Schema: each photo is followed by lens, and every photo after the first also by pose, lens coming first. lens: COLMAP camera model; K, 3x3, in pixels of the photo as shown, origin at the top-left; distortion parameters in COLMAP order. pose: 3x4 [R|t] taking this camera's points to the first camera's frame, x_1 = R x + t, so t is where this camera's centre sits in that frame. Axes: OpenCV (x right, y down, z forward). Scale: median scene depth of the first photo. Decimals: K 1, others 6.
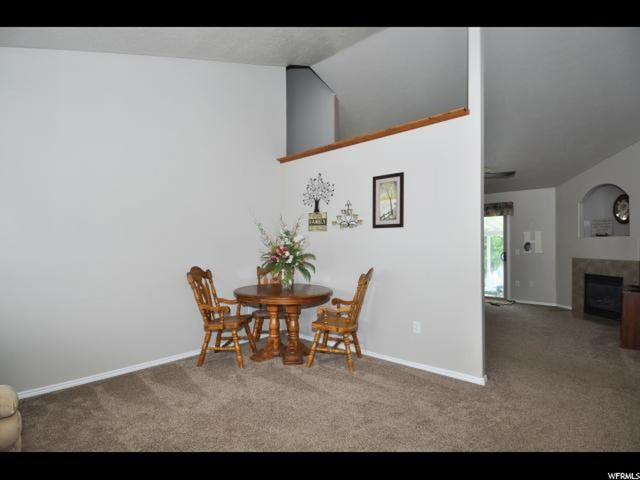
lens RADIAL K [[344.1, 0, 325.4], [0, 344.1, 233.9], [0, 0, 1]] dist [0.017330, -0.028994]
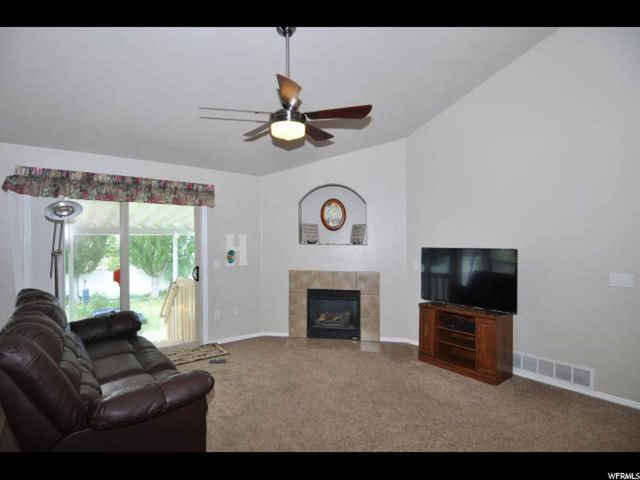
lens RADIAL K [[344.1, 0, 316.5], [0, 344.1, 242.6], [0, 0, 1]] dist [0.017330, -0.028994]
pose [[0.180485, 0.002611, 0.983574, -0.047339], [-0.040417, 0.999172, 0.004764, -0.000061], [-0.982747, -0.040613, 0.180441, 0.827405]]
